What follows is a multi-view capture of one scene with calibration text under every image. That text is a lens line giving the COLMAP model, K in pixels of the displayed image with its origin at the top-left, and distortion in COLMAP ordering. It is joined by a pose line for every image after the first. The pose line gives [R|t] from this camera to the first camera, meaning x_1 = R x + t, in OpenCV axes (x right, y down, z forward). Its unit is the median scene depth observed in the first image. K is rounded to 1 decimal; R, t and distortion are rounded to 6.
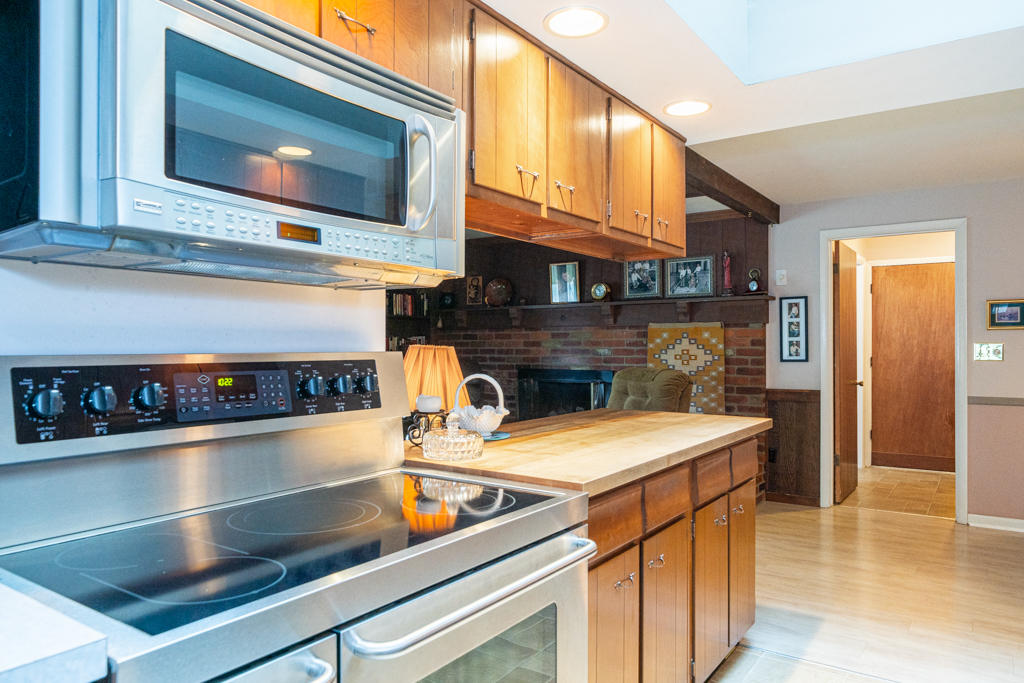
lens RADIAL K [[695.8, 0, 512.0], [0, 695.8, 341.5], [0, 0, 1]] dist [0.002646, 0.000564]
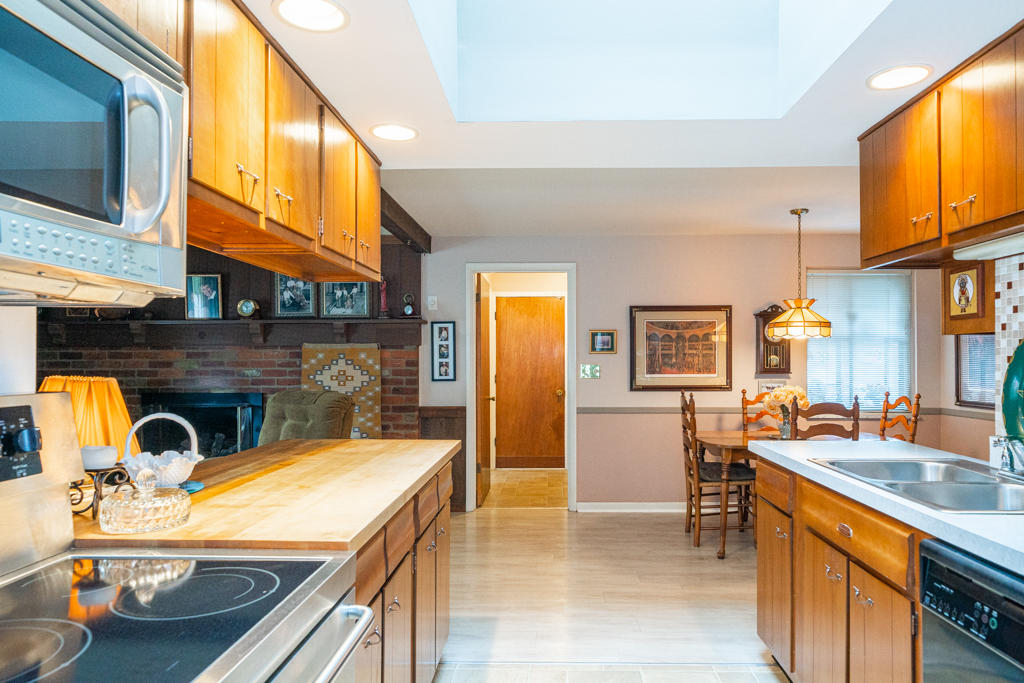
lens RADIAL K [[662.8, 0, 536.7], [0, 662.8, 351.9], [0, 0, 1]] dist [-0.000085, 0.002618]
pose [[0.830457, 0.006923, 0.557040, -0.052617], [-0.003023, 0.999964, -0.007921, -0.008756], [-0.557075, 0.004894, 0.830448, 0.055347]]
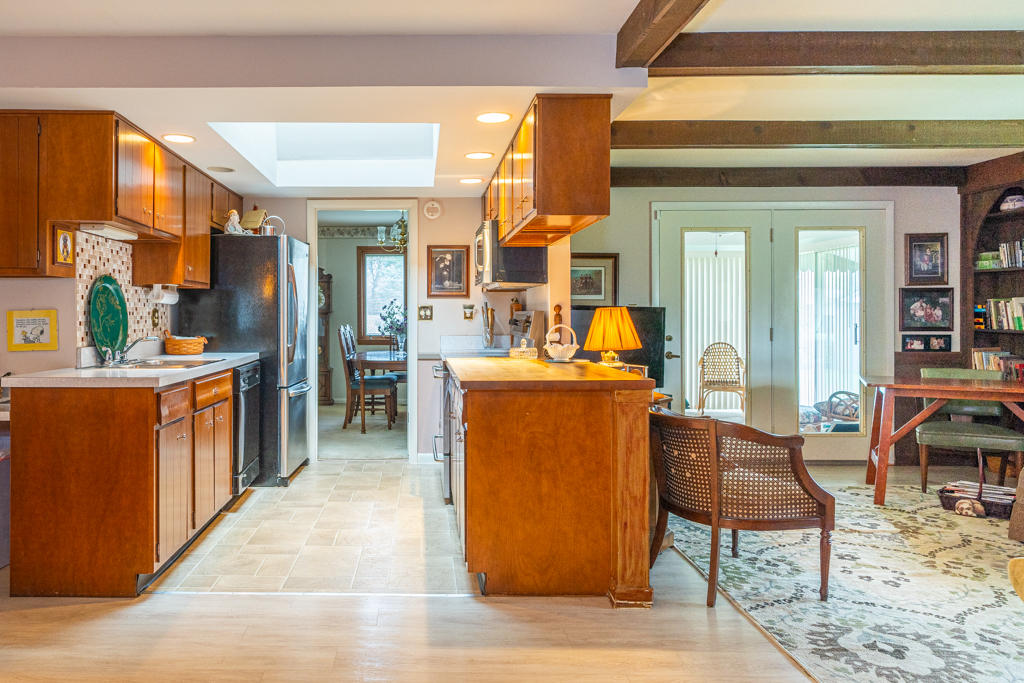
lens RADIAL K [[610.8, 0, 512.0], [0, 610.8, 341.5], [0, 0, 1]] dist [-0.002596, -0.002049]
pose [[-0.822124, 0.006722, -0.569269, 0.369261], [0.003250, 0.999969, 0.007115, 0.027847], [0.569299, 0.003999, -0.822121, 0.871890]]
